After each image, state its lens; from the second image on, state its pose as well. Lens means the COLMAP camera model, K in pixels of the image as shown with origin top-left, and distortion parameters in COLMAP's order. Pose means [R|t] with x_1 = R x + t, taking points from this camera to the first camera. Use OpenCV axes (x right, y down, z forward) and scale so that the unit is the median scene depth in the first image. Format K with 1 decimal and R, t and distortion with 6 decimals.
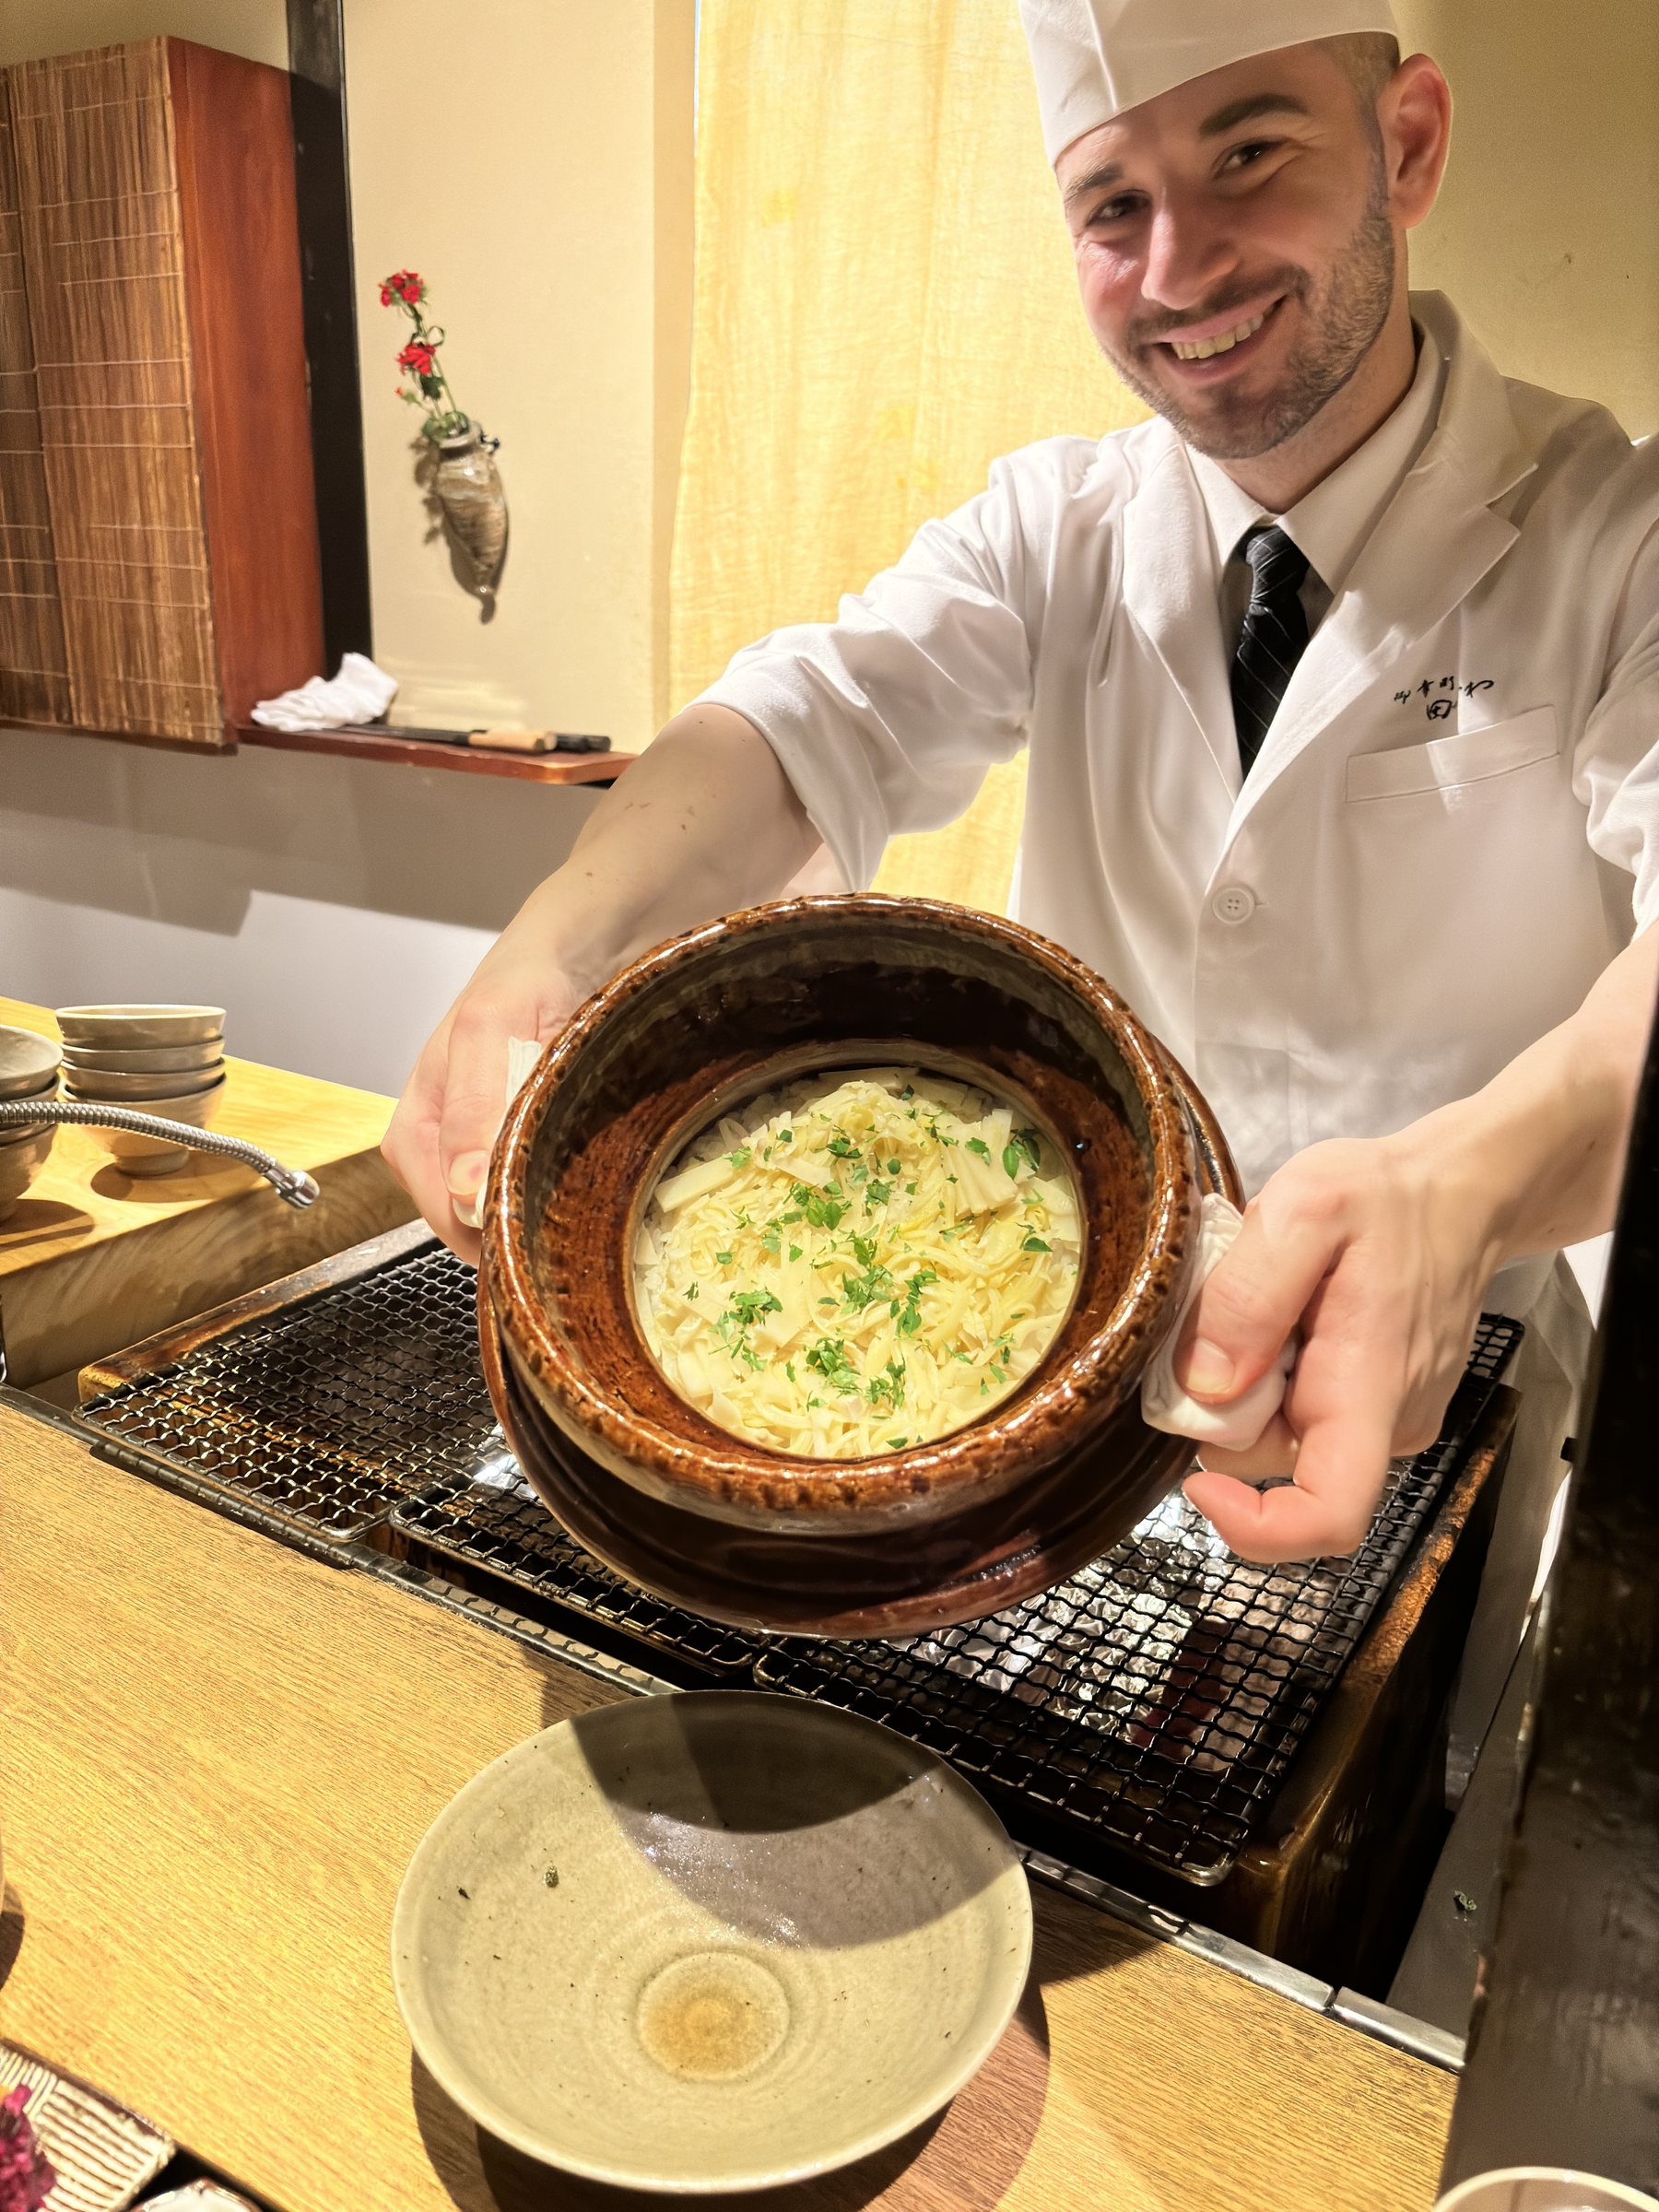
lens RADIAL K [[1683.8, 0, 834.8], [0, 1683.8, 1059.4], [0, 0, 1]] dist [0.043186, -0.053661]
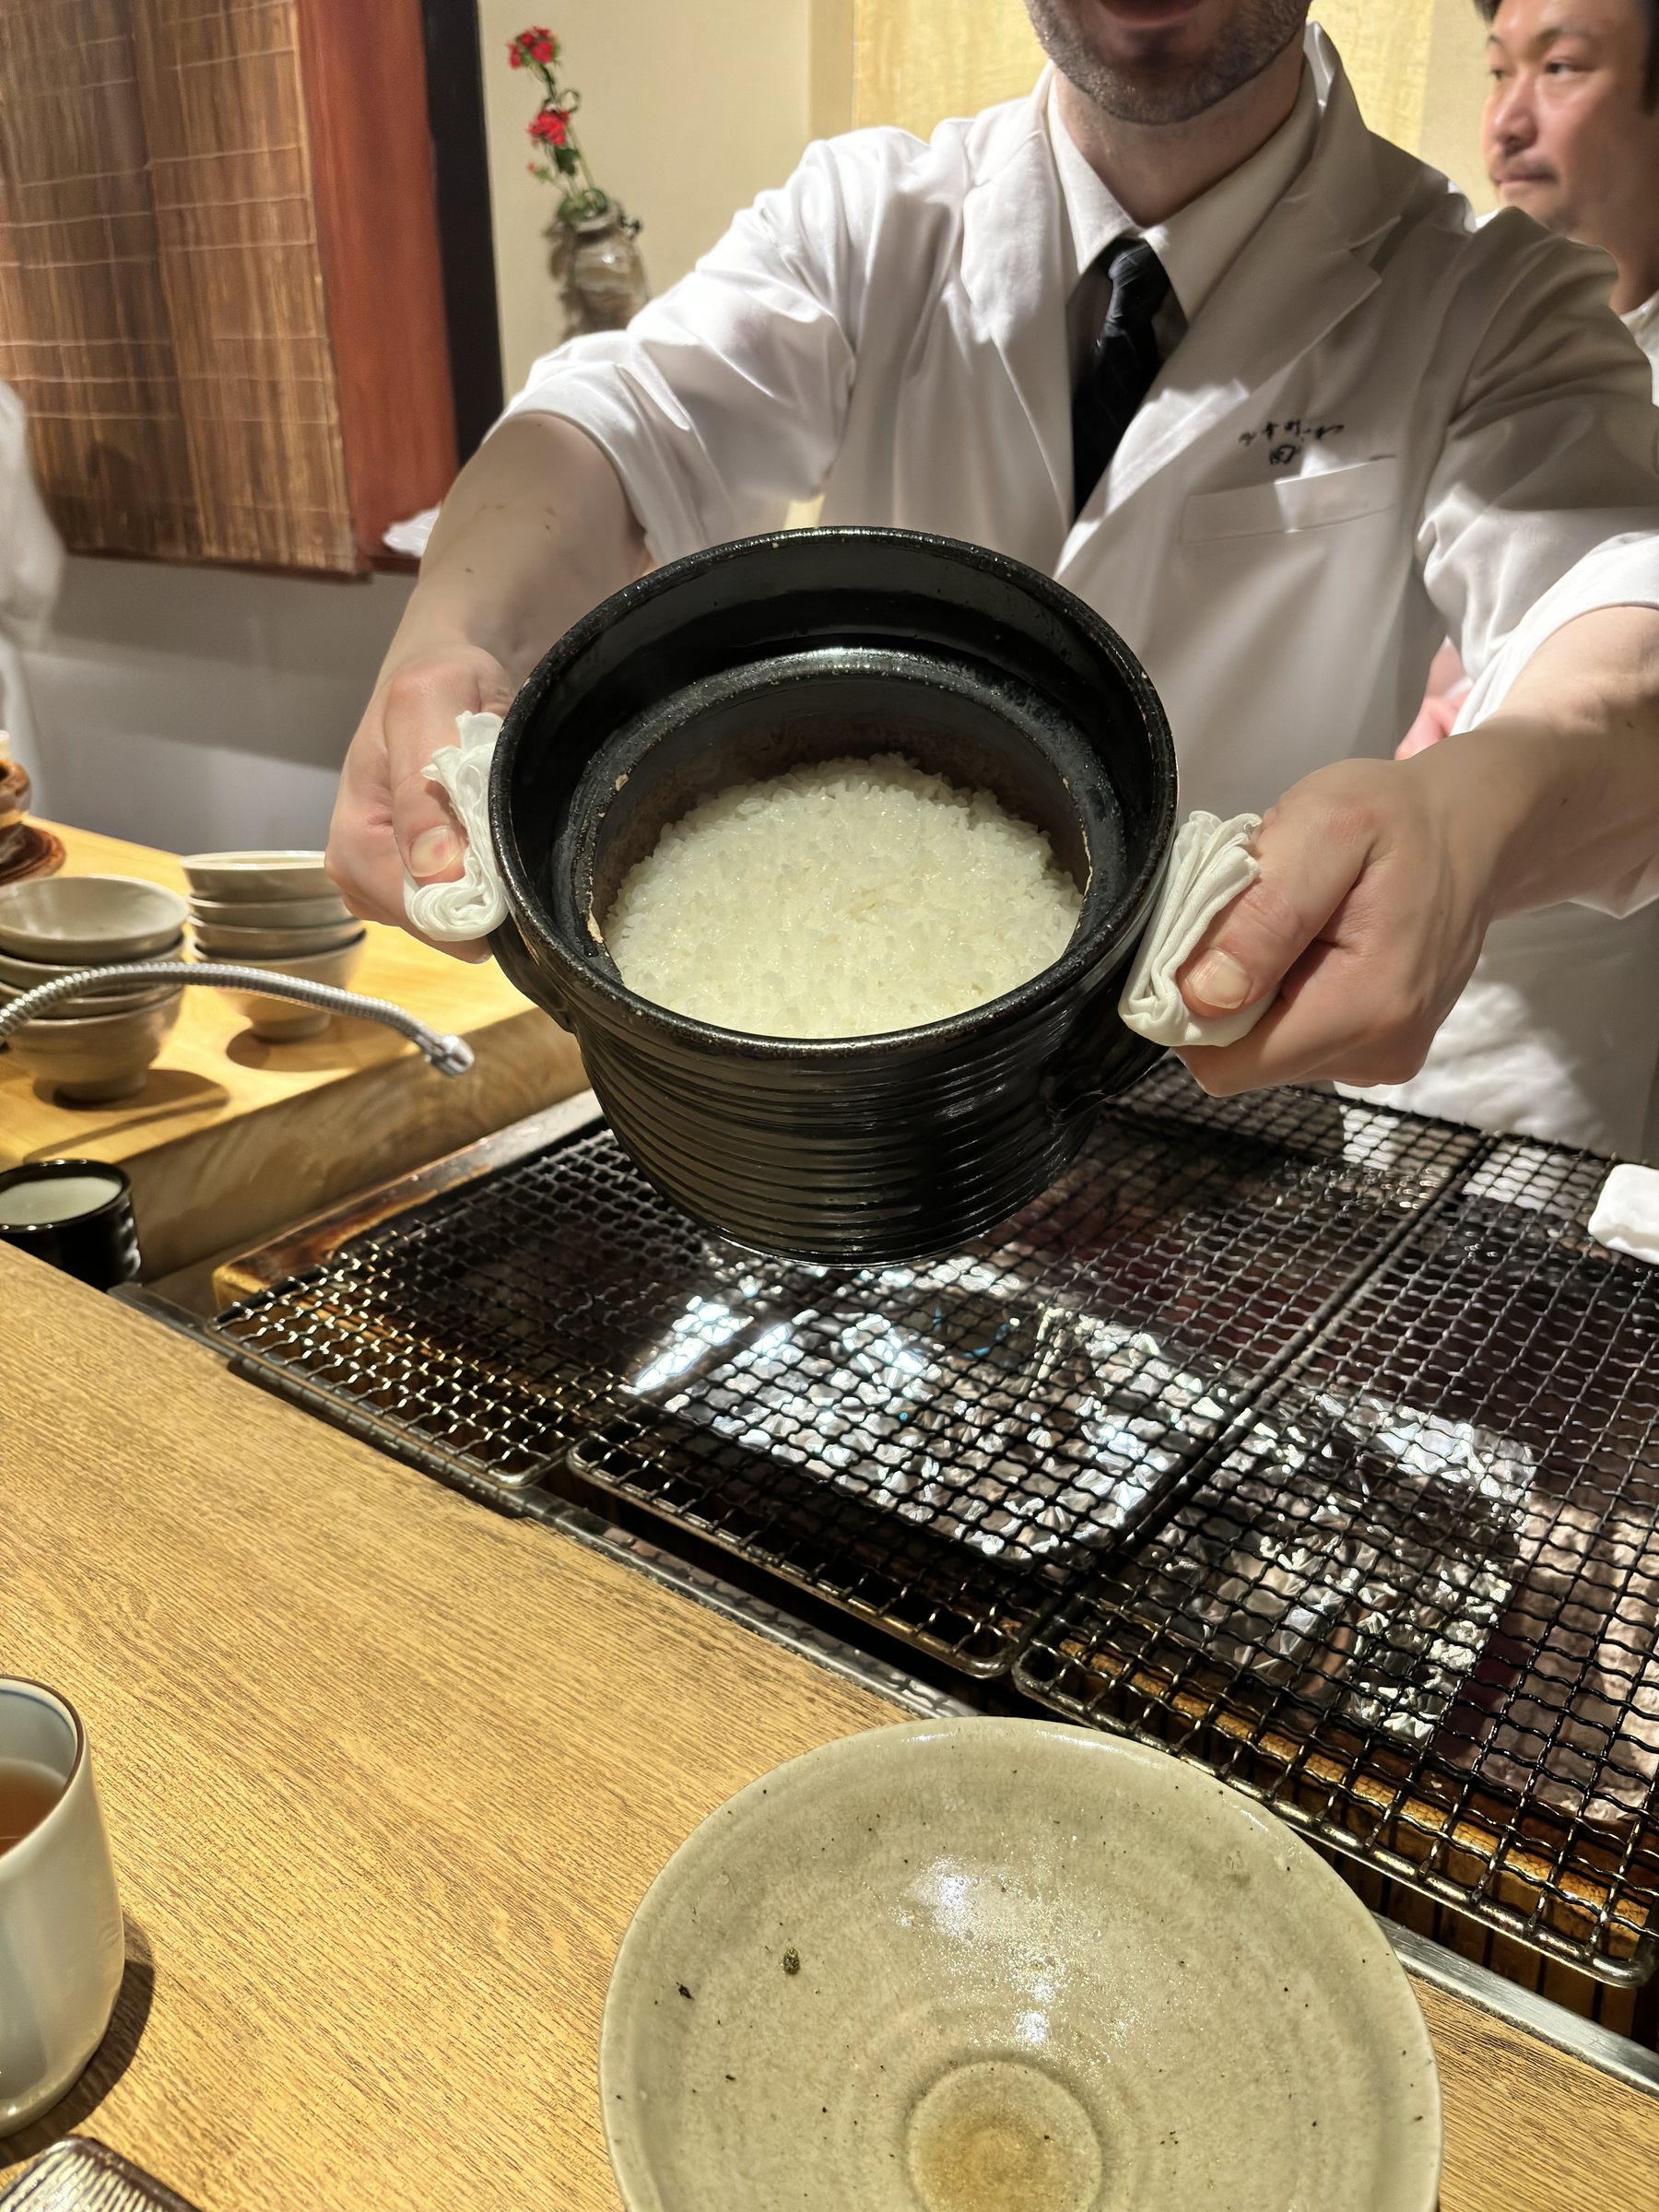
lens RADIAL K [[1720.5, 0, 831.8], [0, 1720.5, 1074.0], [0, 0, 1]] dist [0.024278, -0.039337]
pose [[0.996216, 0.001043, -0.086910, -0.060713], [0.007600, 0.995053, 0.099050, -0.006975], [0.086583, -0.099335, 0.991280, 0.189400]]
